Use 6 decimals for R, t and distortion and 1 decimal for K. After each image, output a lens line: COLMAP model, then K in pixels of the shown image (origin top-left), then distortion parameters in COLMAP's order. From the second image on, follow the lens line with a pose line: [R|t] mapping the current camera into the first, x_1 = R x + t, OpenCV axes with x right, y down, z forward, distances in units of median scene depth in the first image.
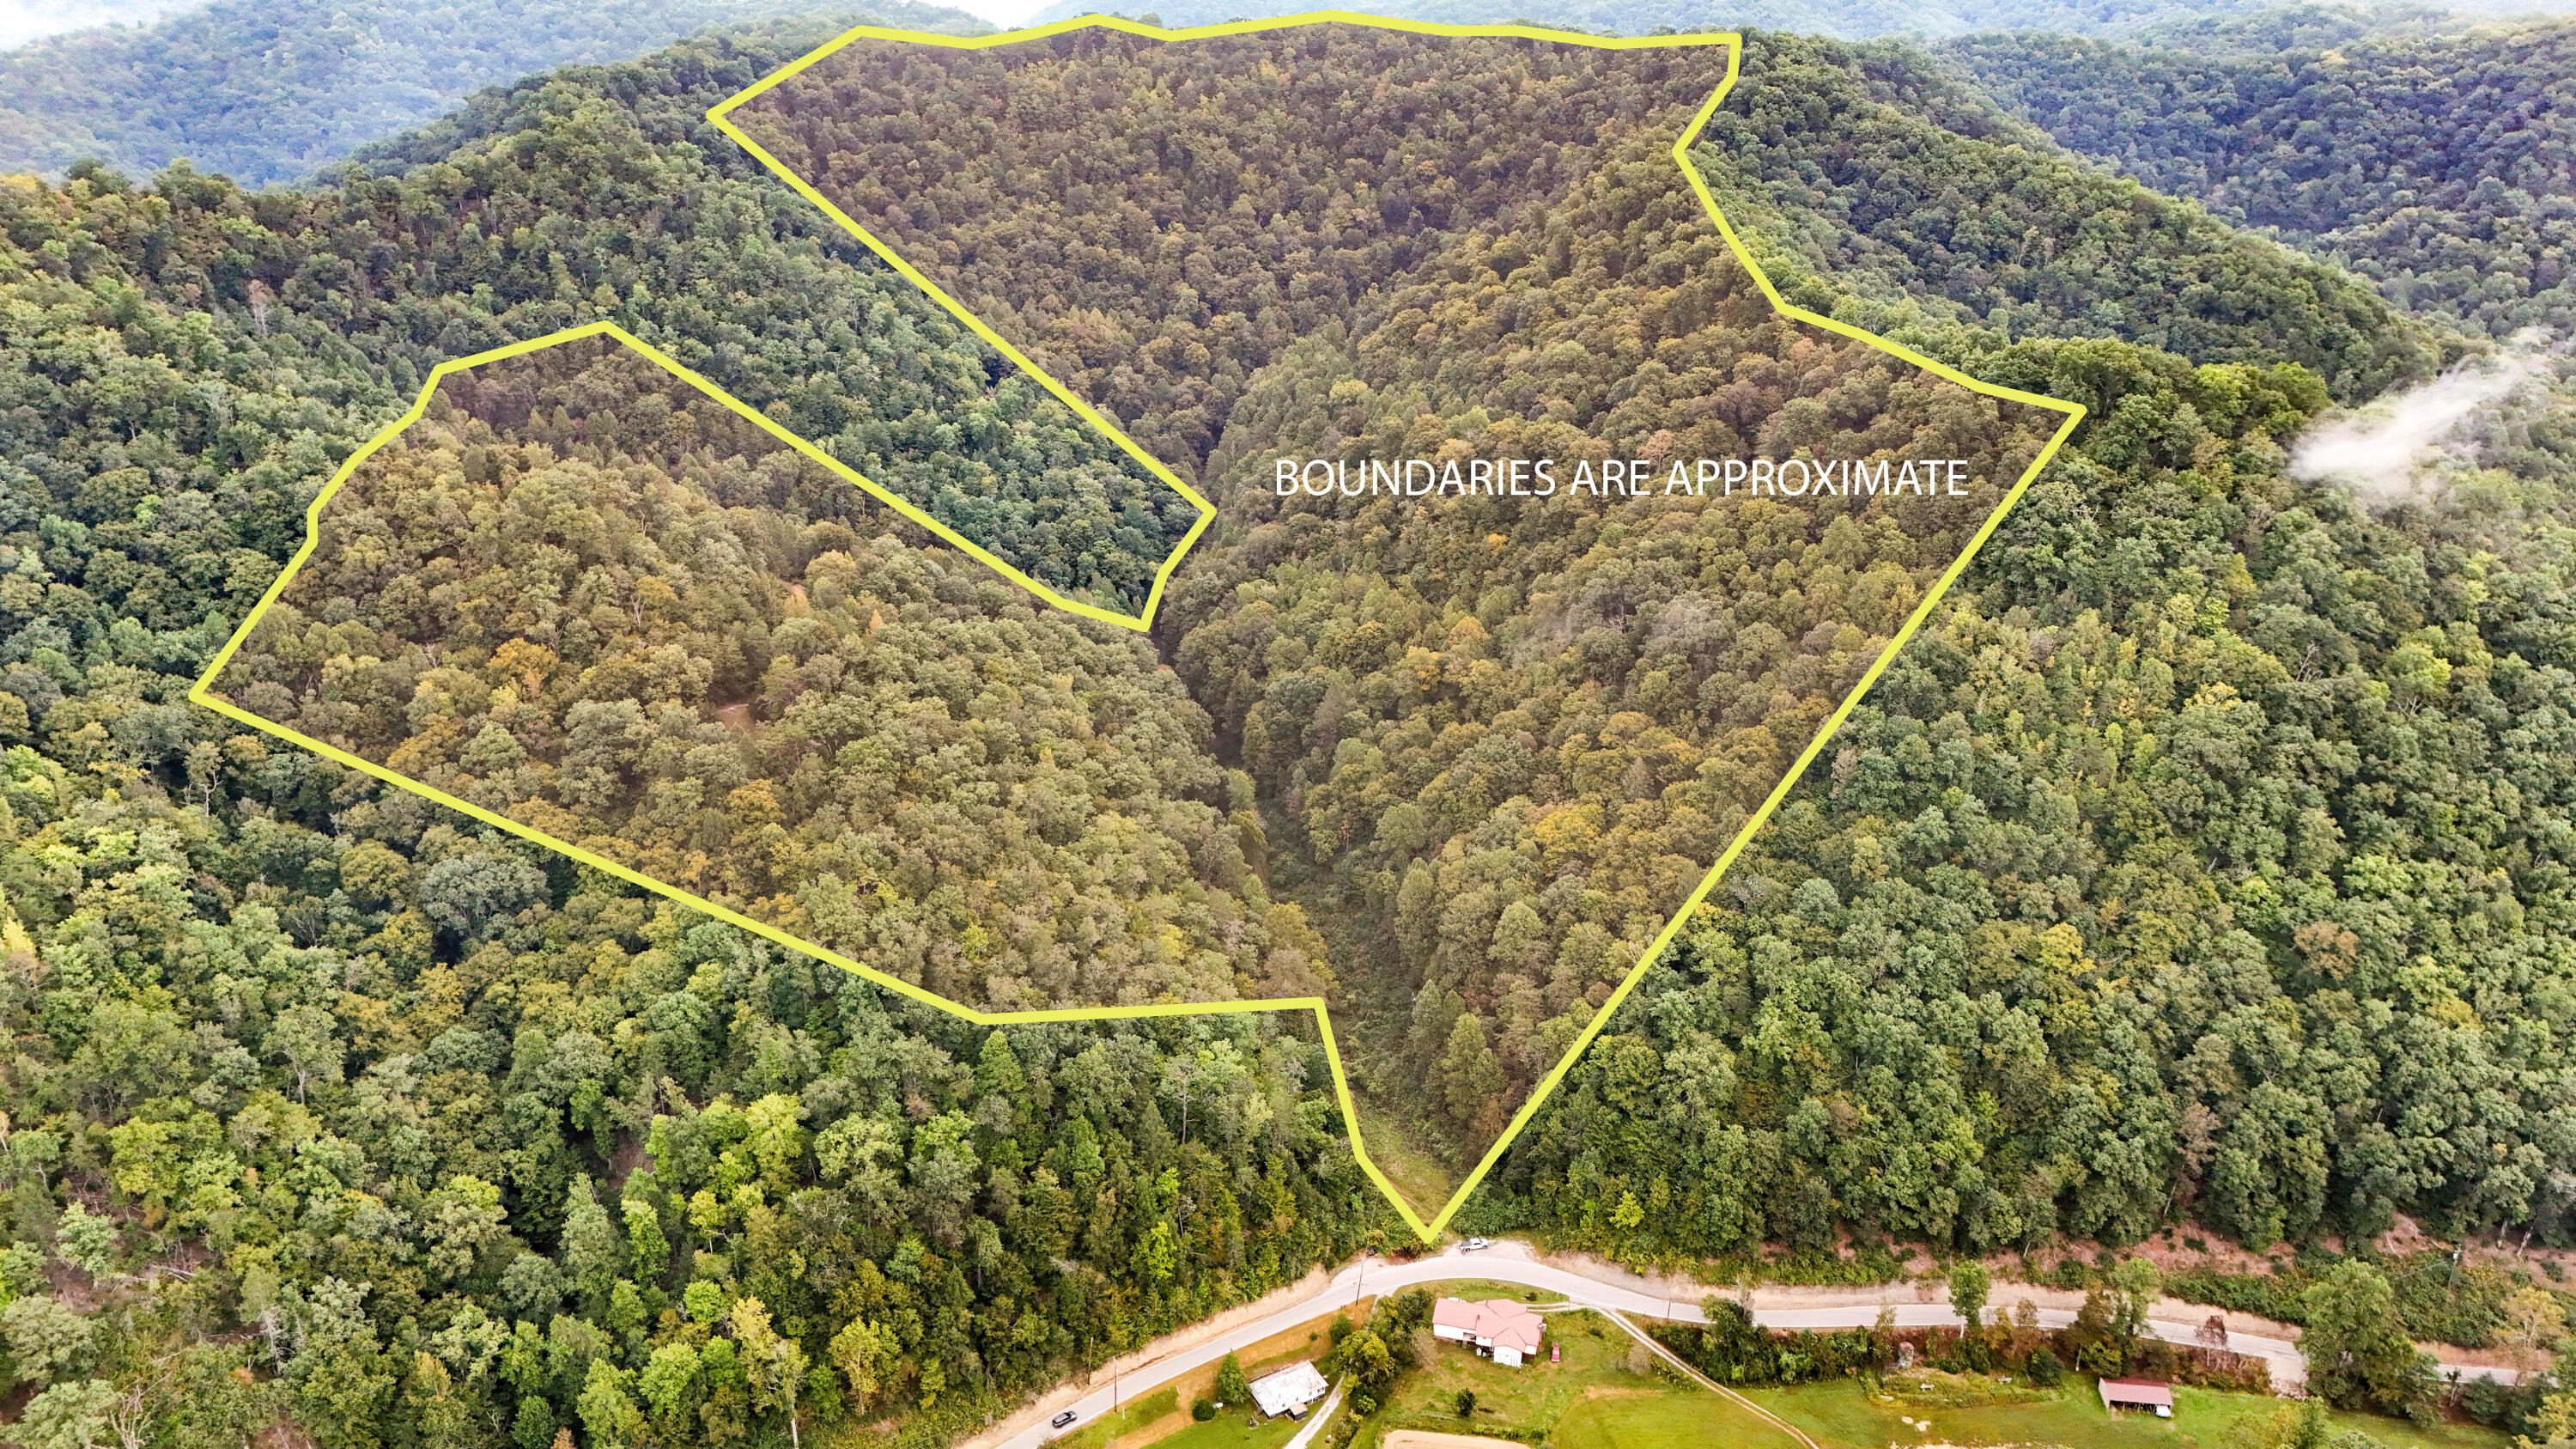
lens RADIAL K [[1900.4, 0, 1287.6], [0, 1900.4, 725.1], [0, 0, 1]] dist [0.044122, -0.040045]
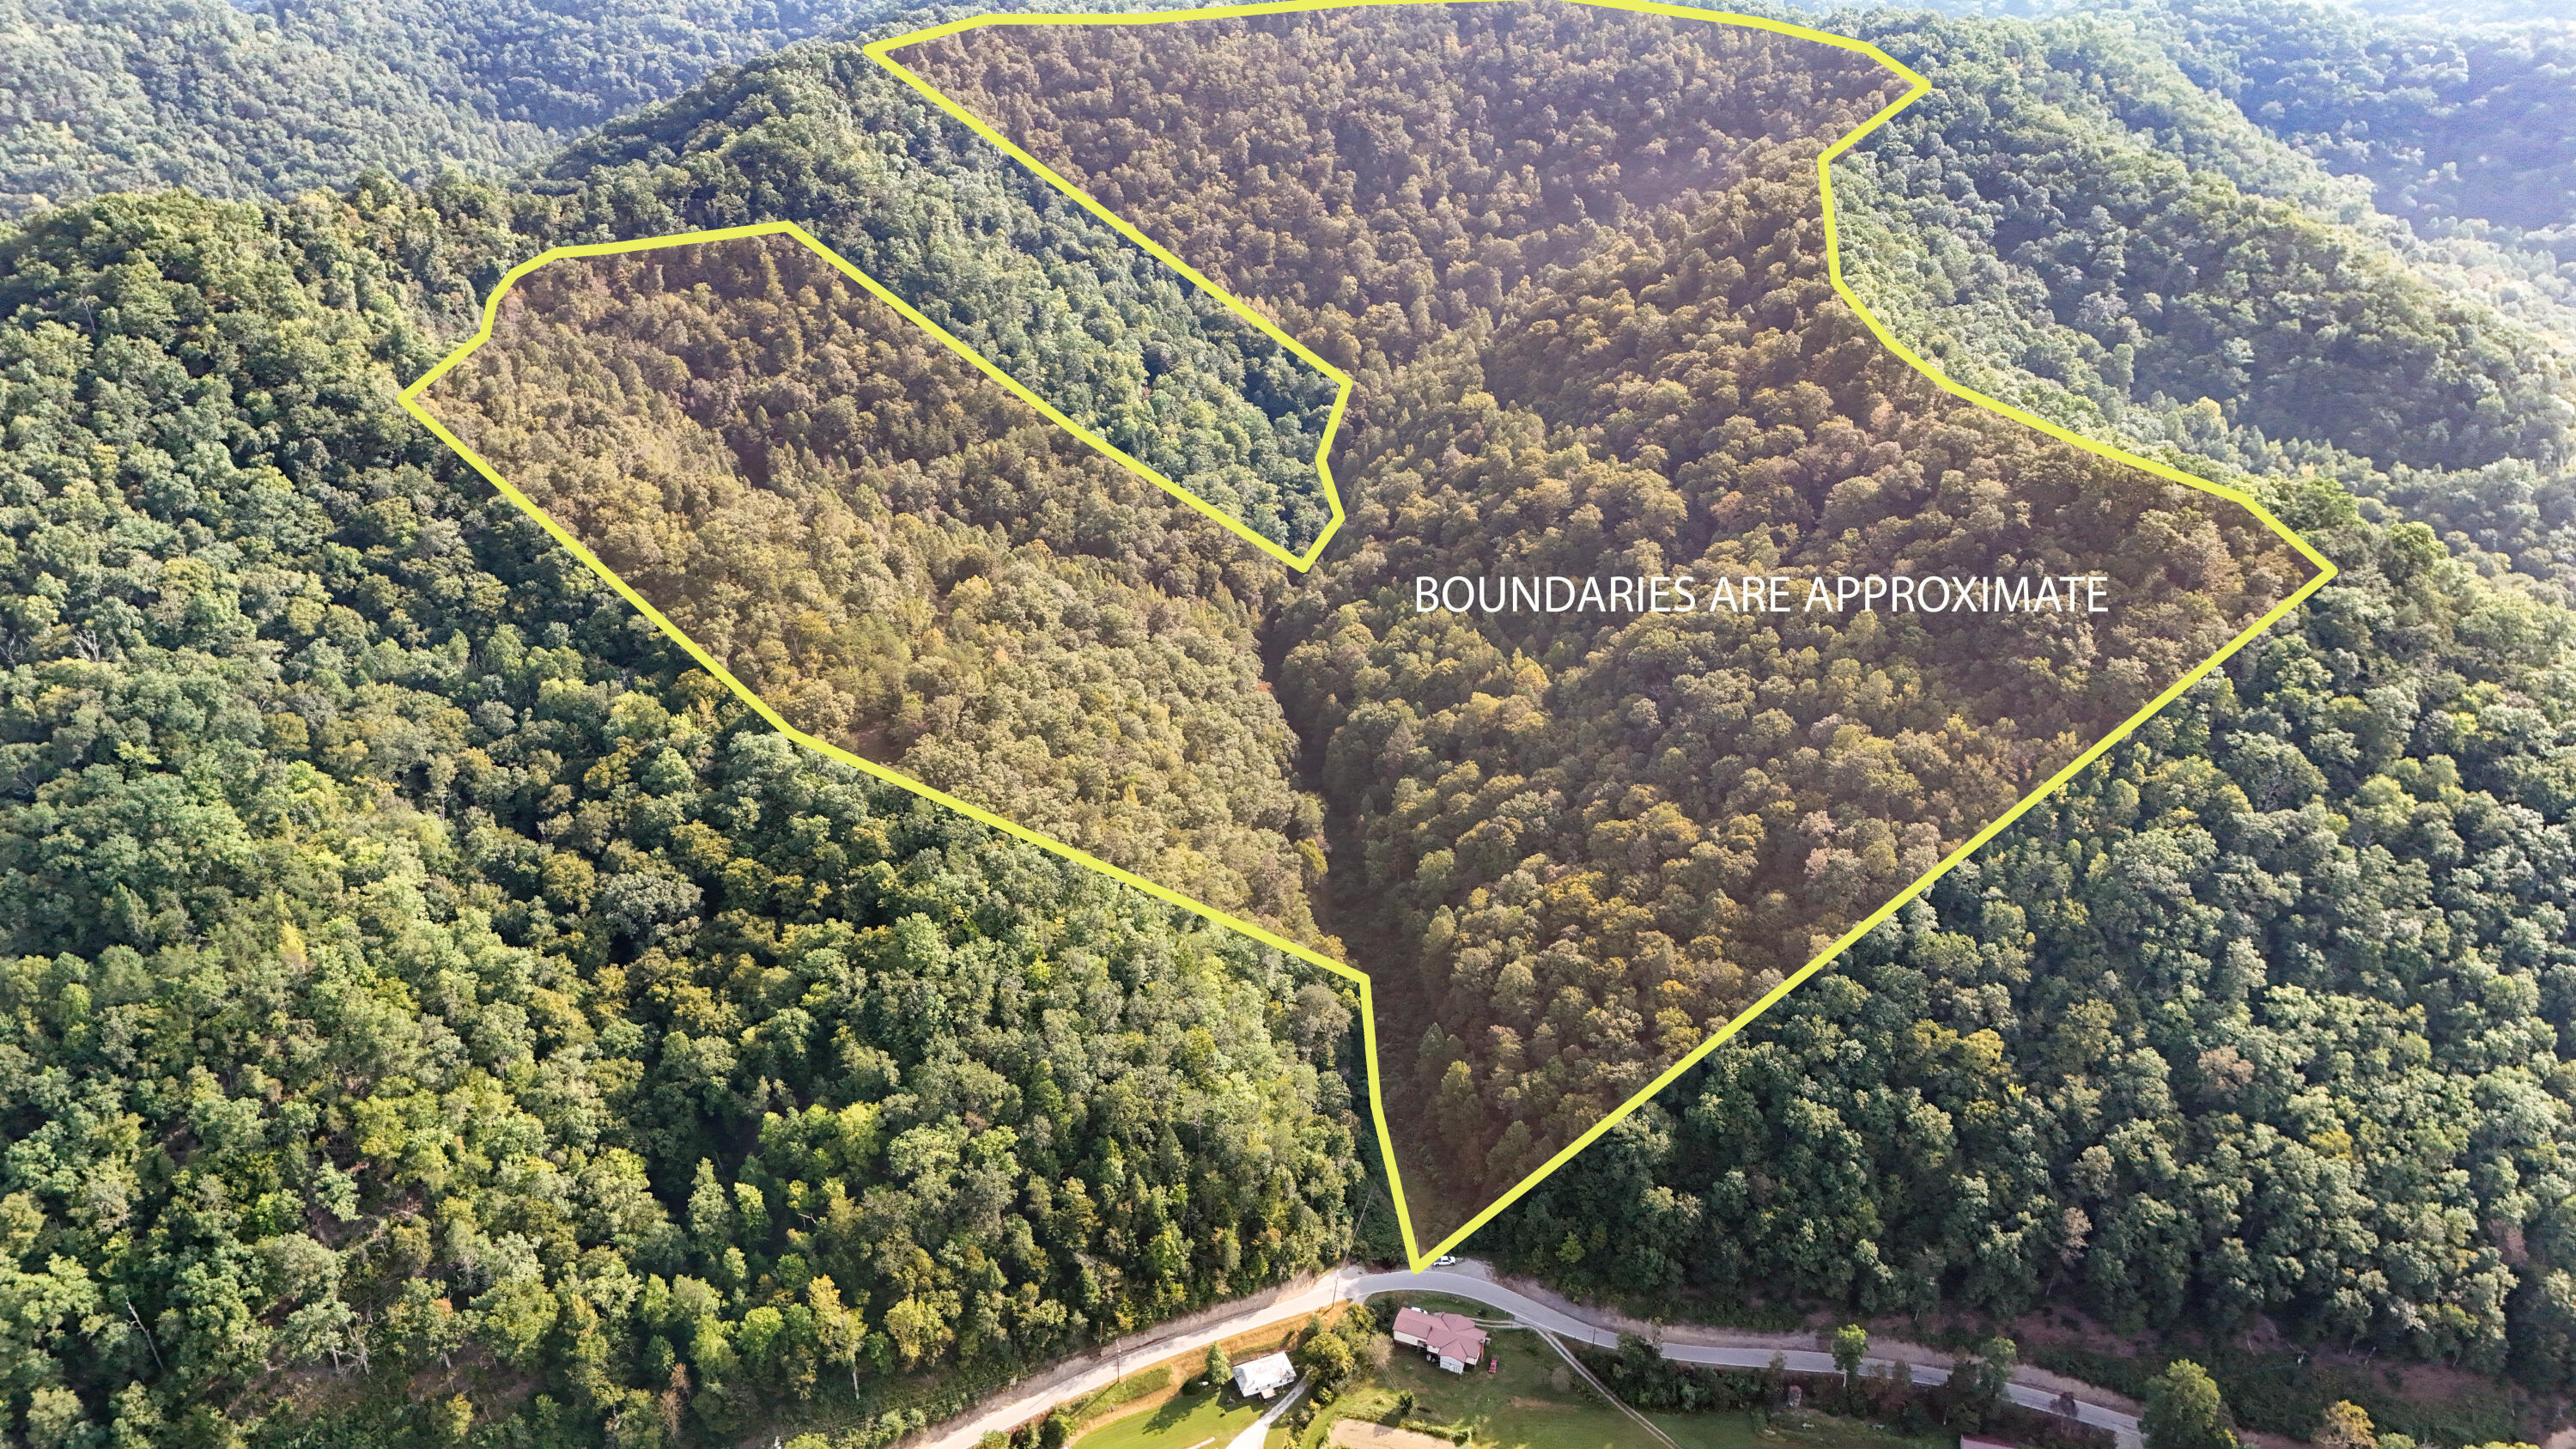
lens RADIAL K [[1900.4, 0, 1285.7], [0, 1900.4, 721.8], [0, 0, 1]] dist [0.044122, -0.040045]
pose [[0.991005, 0.058411, -0.120401, 0.112777], [-0.049150, 0.995702, 0.078501, -0.133338], [0.124469, -0.071877, 0.989617, -0.138321]]
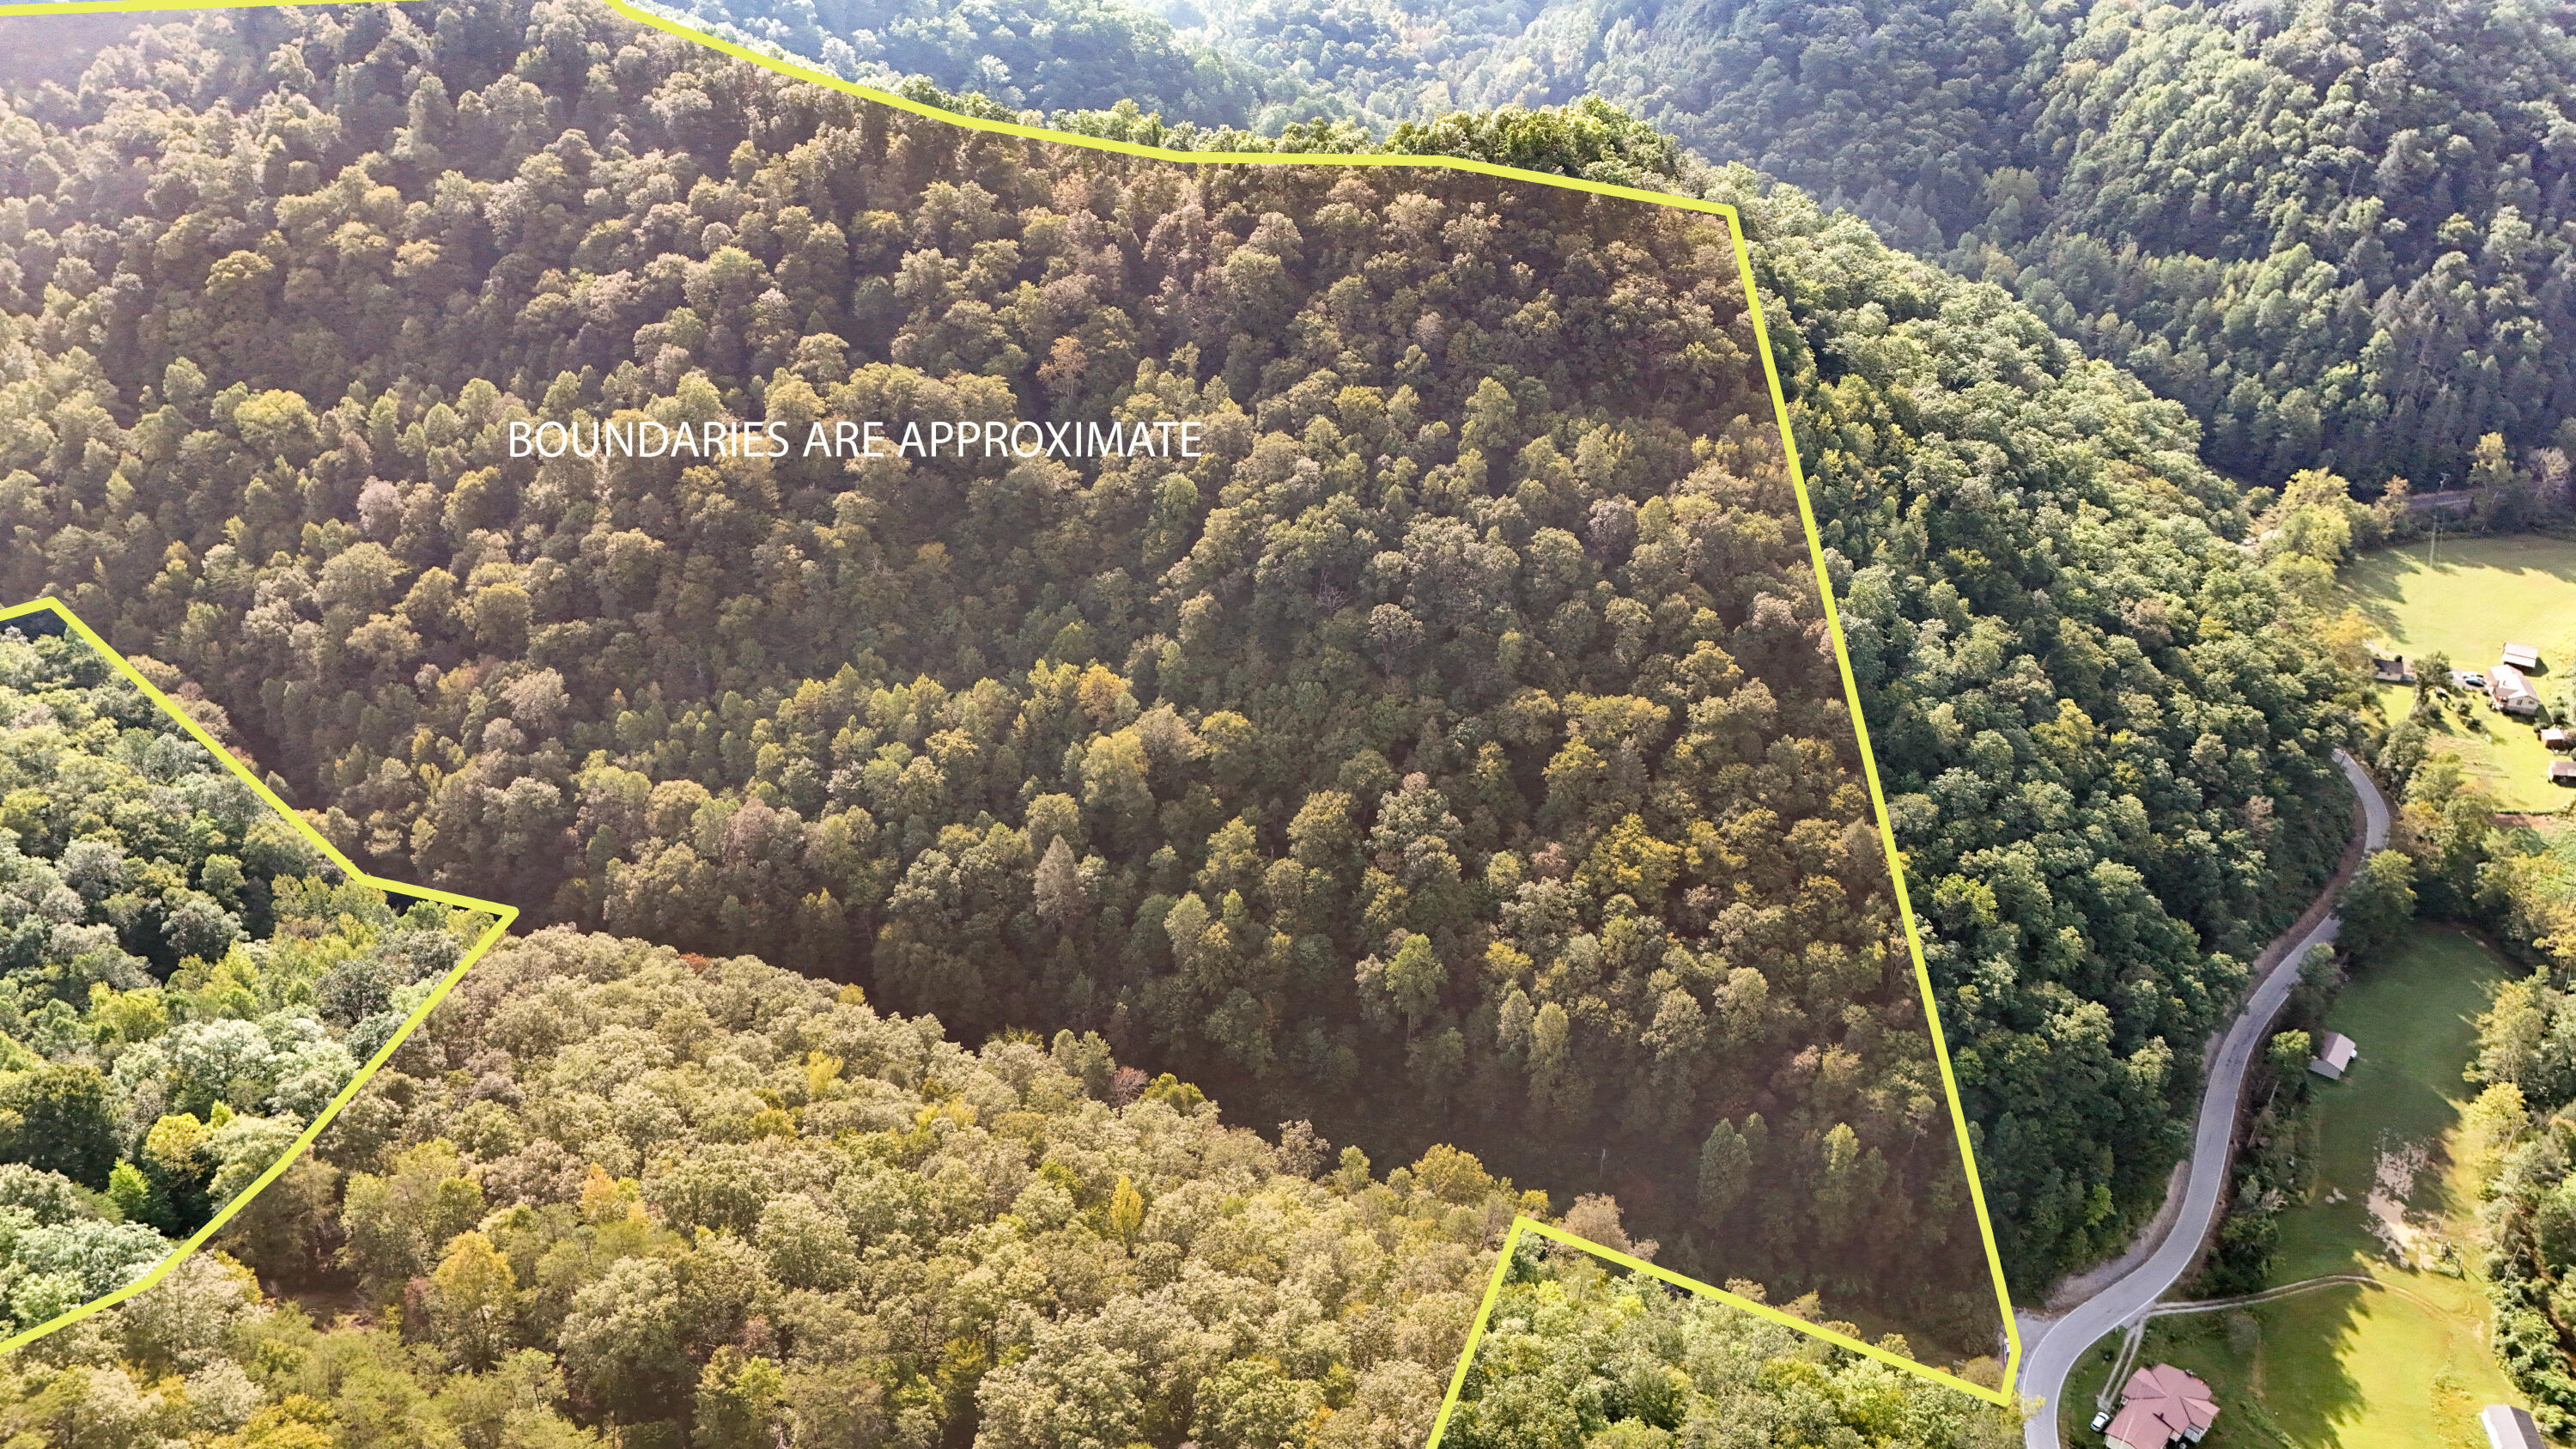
lens RADIAL K [[1900.4, 0, 1284.1], [0, 1900.4, 718.3], [0, 0, 1]] dist [0.044122, -0.040045]
pose [[0.532961, -0.436590, 0.724804, -0.506916], [0.321826, 0.896817, 0.303559, -0.300960], [-0.782547, 0.071476, 0.618475, 0.651853]]
